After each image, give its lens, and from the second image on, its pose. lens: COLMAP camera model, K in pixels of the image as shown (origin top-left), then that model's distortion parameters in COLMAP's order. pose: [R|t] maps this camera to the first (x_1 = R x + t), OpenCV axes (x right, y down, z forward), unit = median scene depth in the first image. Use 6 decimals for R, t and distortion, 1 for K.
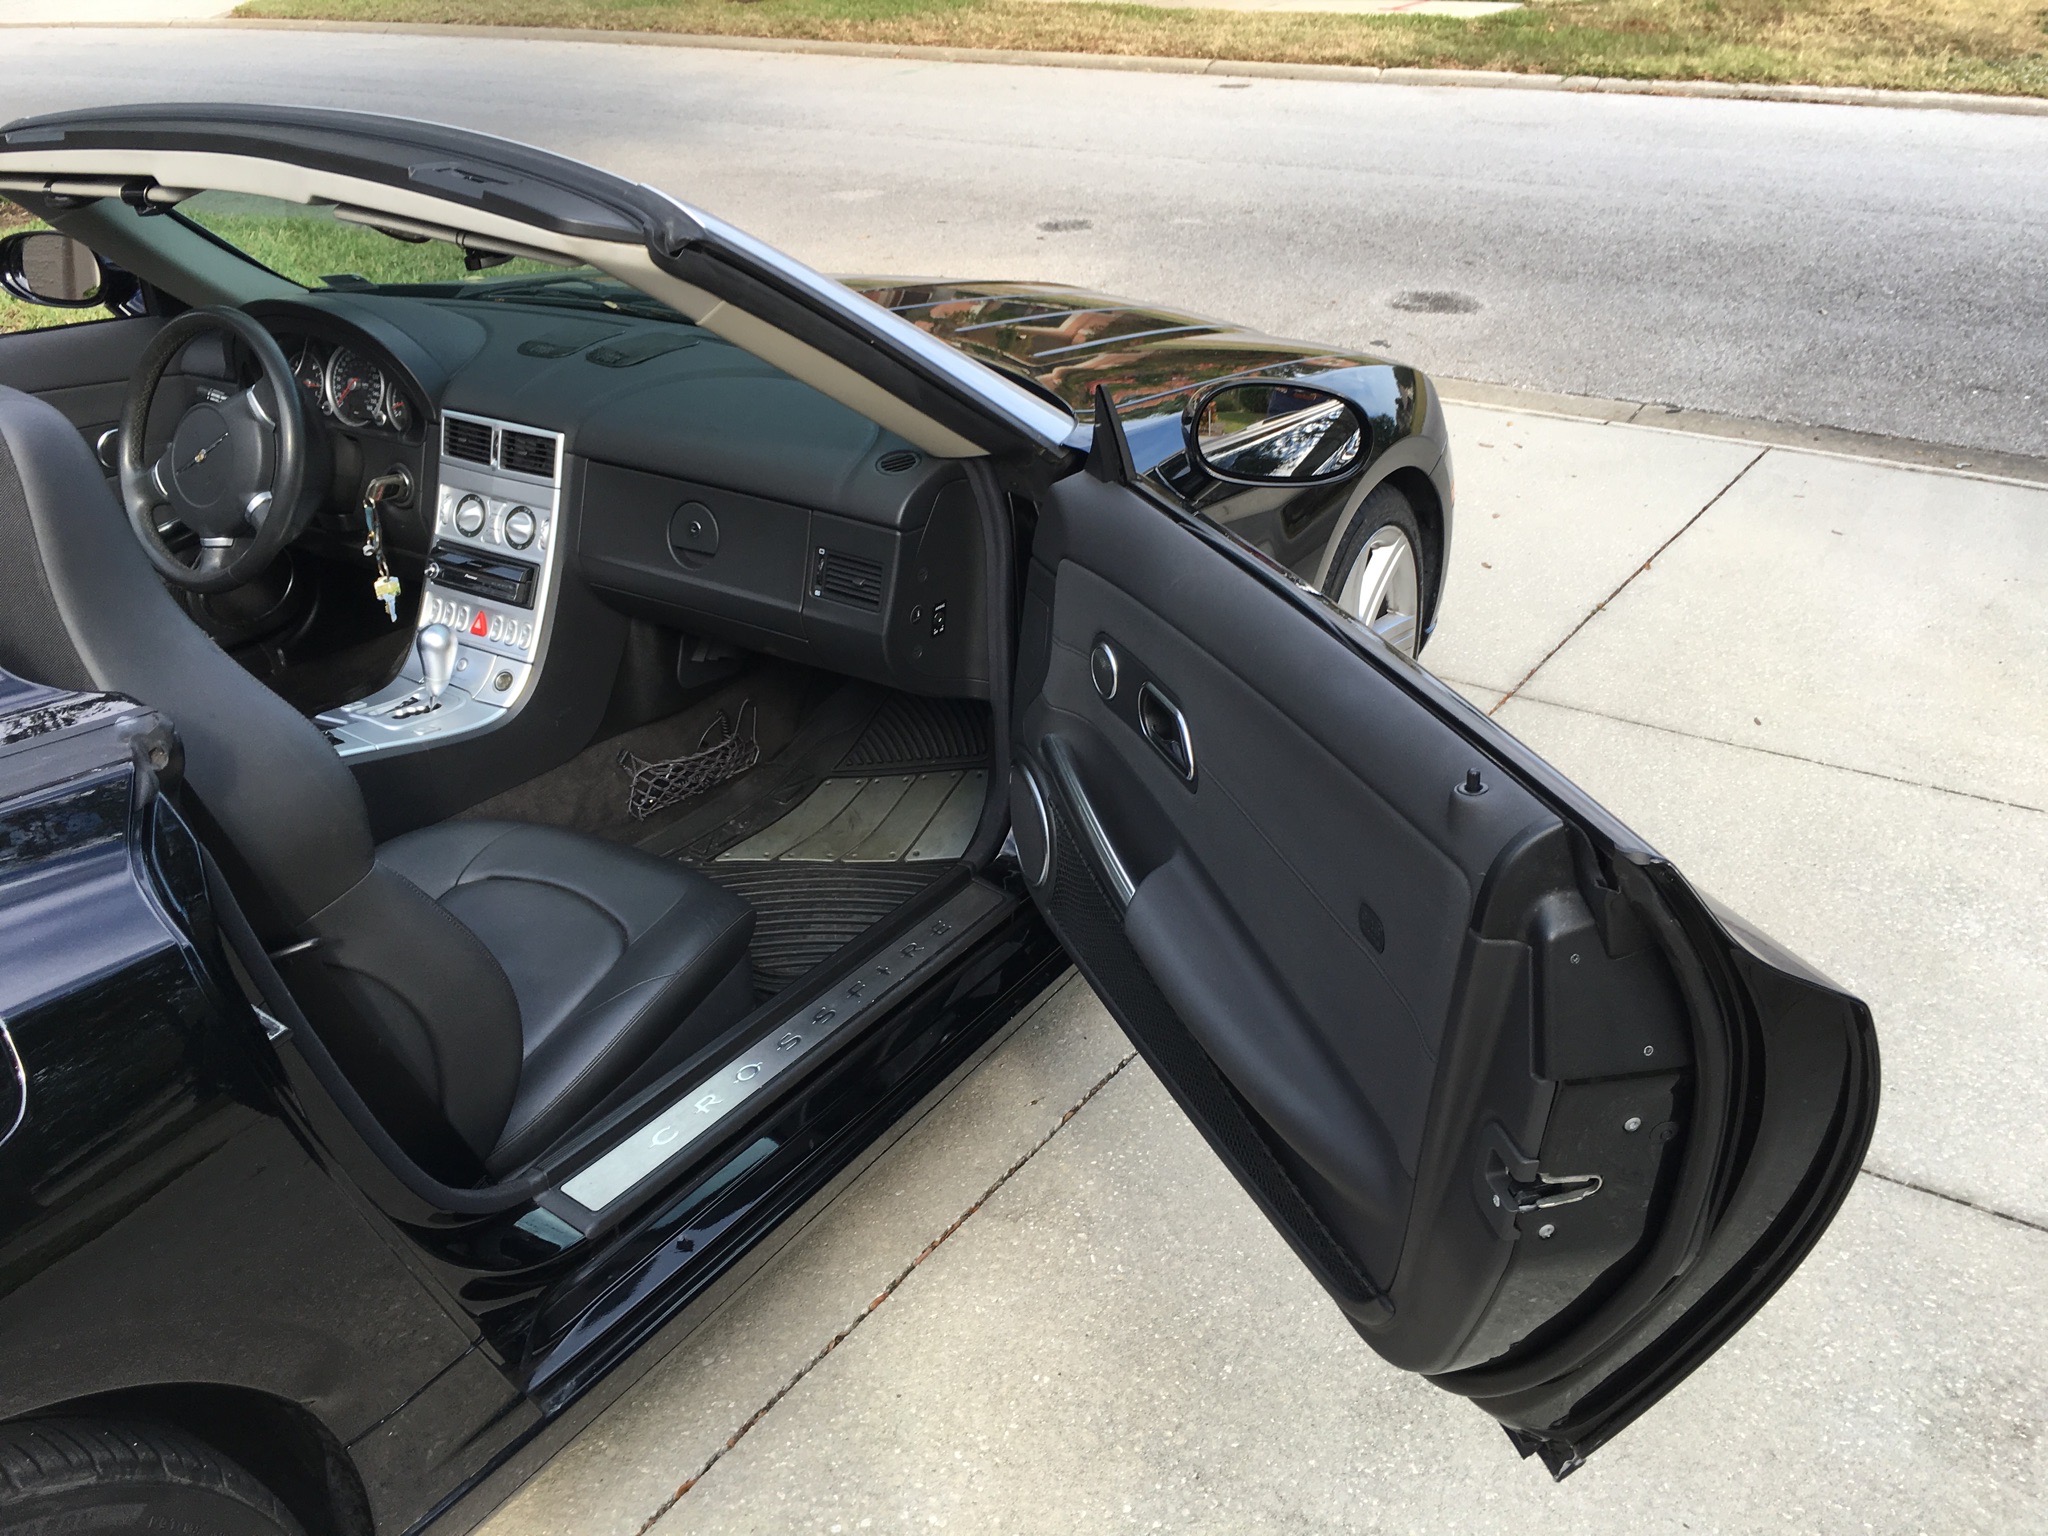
lens RADIAL K [[1782.5, 0, 984.1], [0, 1782.5, 773.2], [0, 0, 1]] dist [0.075167, -0.127558]
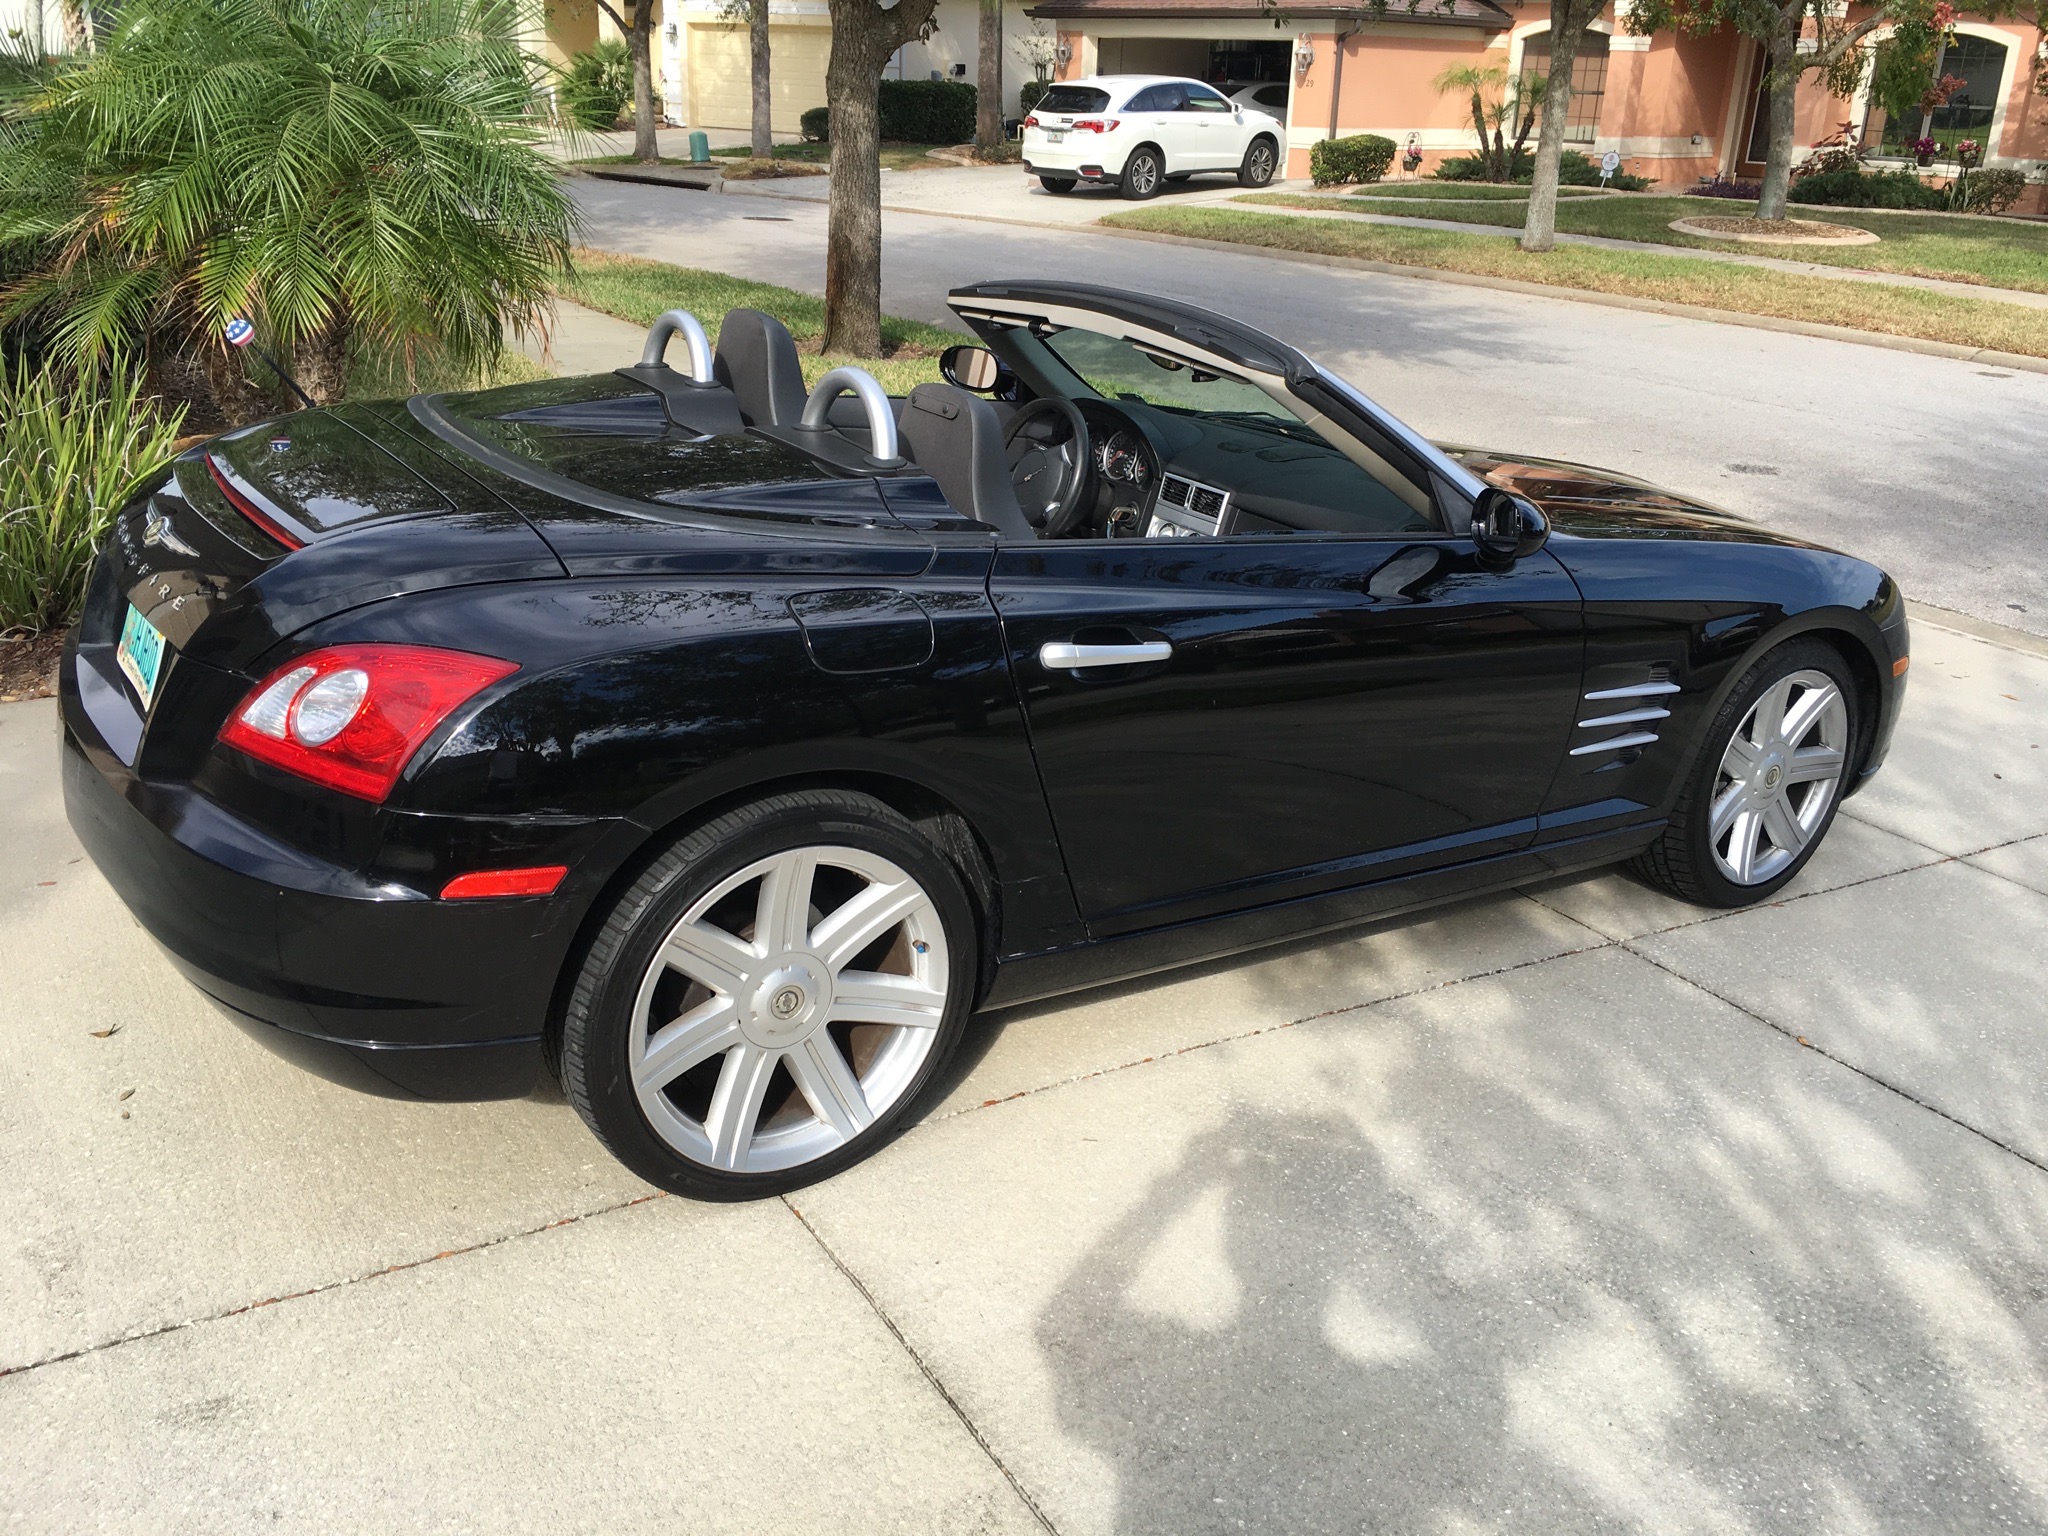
lens RADIAL K [[1782.5, 0, 984.1], [0, 1782.5, 773.2], [0, 0, 1]] dist [0.075167, -0.127558]
pose [[0.906524, 0.203895, -0.369649, 0.207167], [-0.244279, 0.967497, -0.065407, 0.208368], [0.344298, 0.149590, 0.926867, -0.532204]]
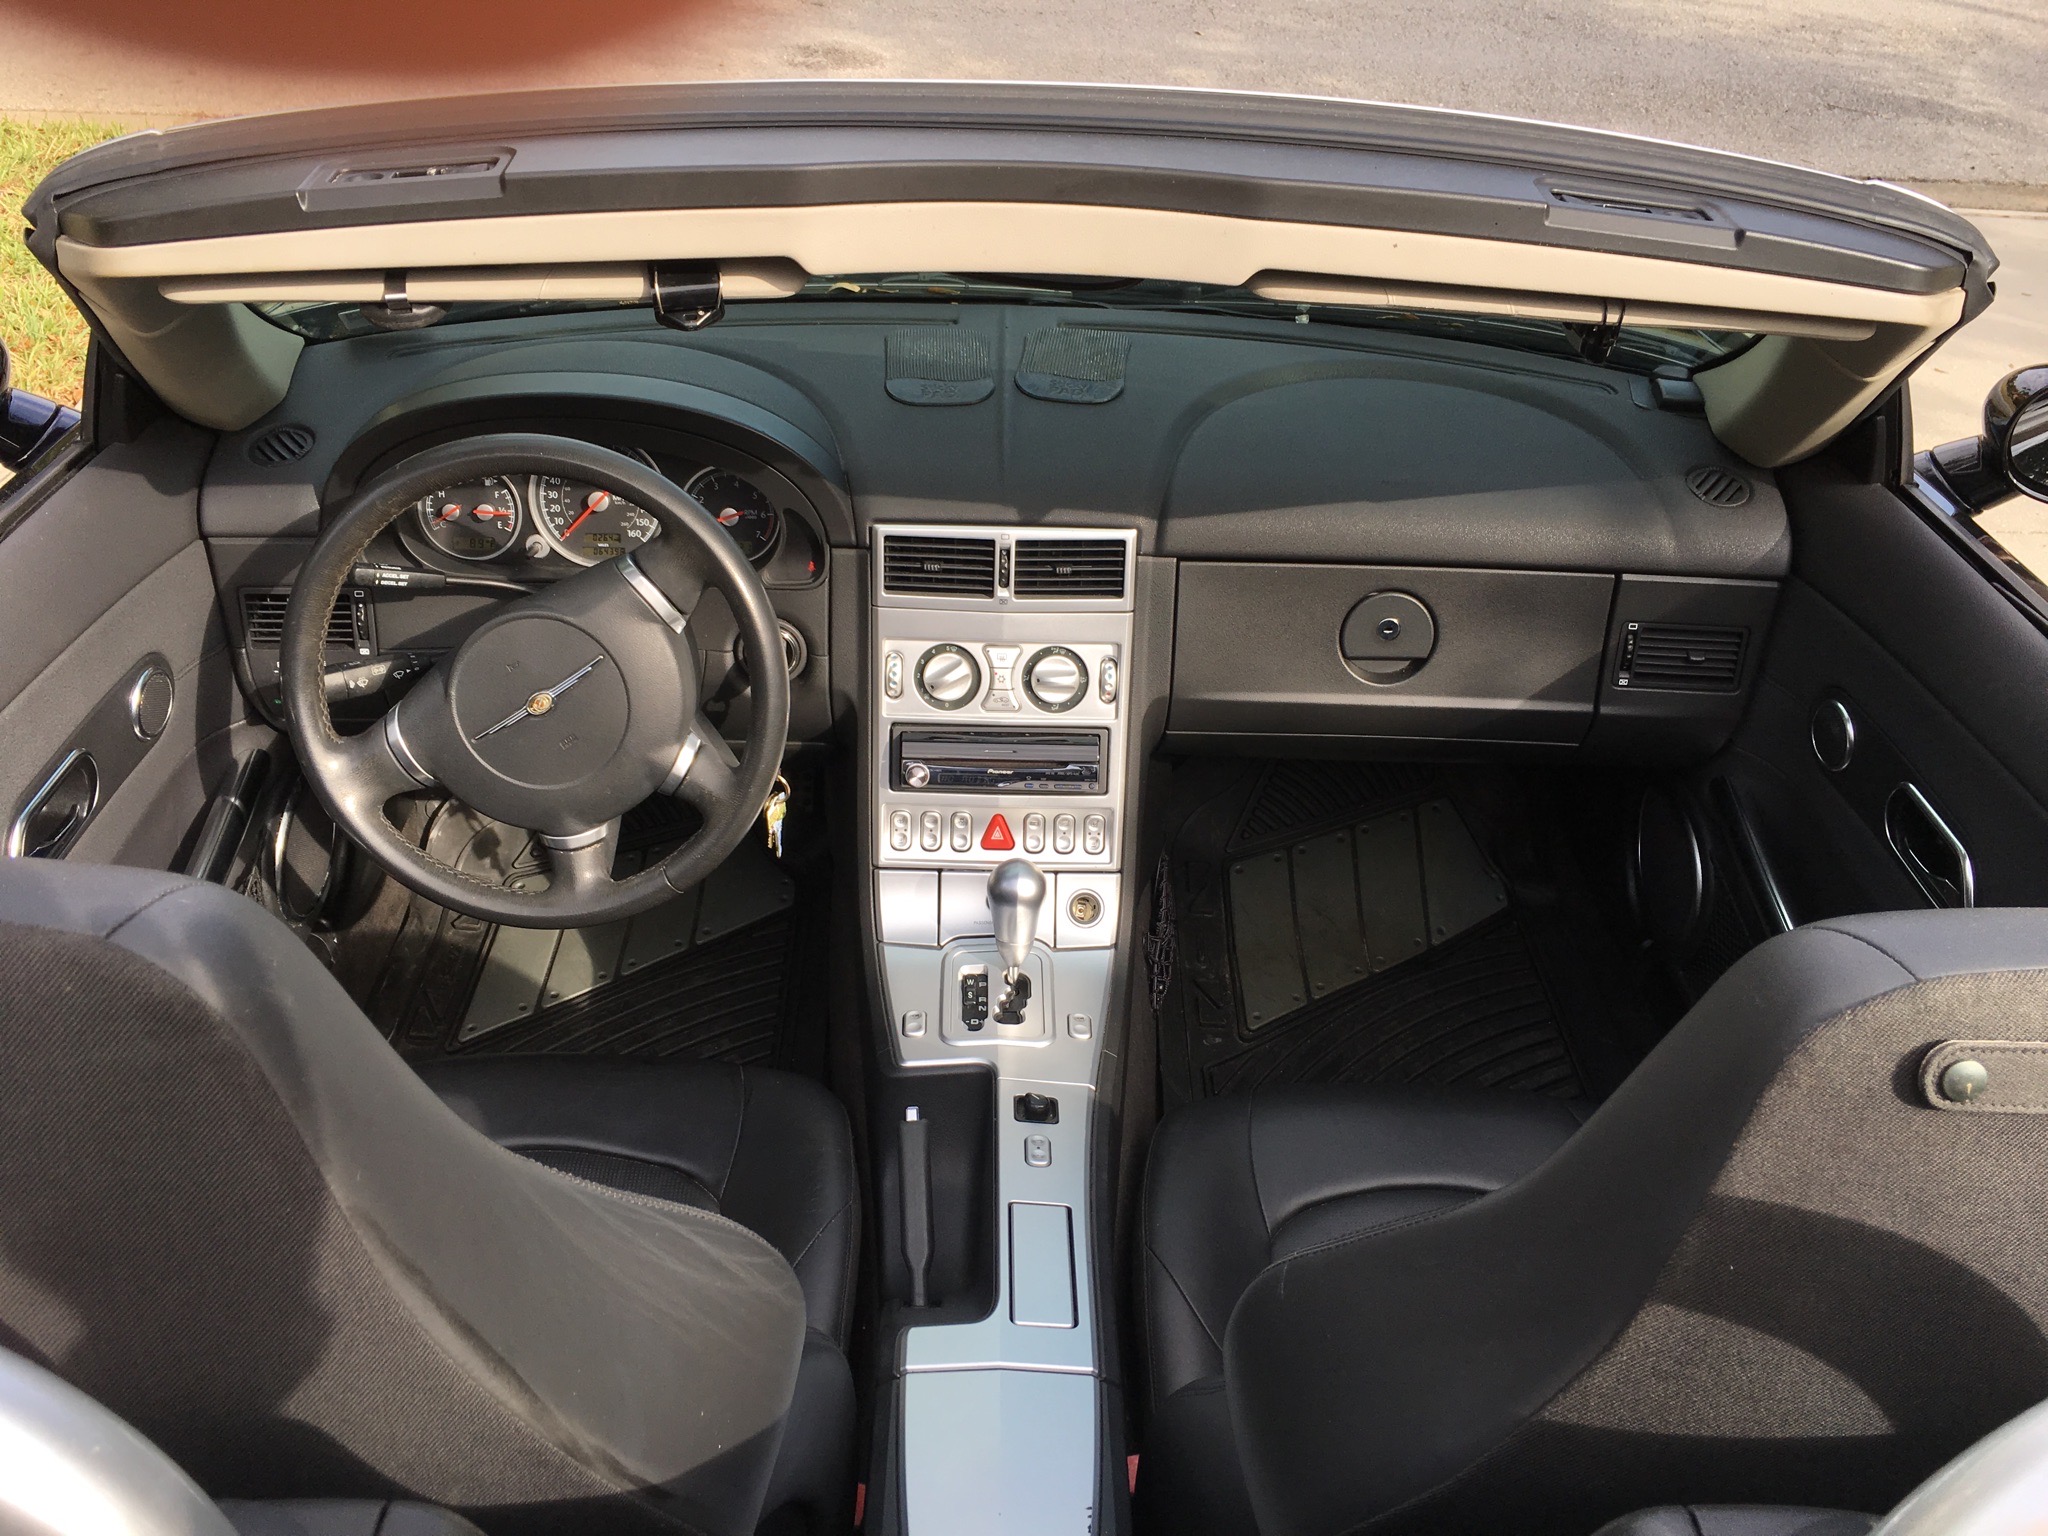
lens RADIAL K [[1782.5, 0, 984.1], [0, 1782.5, 773.2], [0, 0, 1]] dist [0.075167, -0.127558]
pose [[0.832552, -0.289466, 0.472299, -0.559811], [0.213699, 0.954442, 0.208263, -0.229624], [-0.511067, -0.072460, 0.856481, 0.422556]]
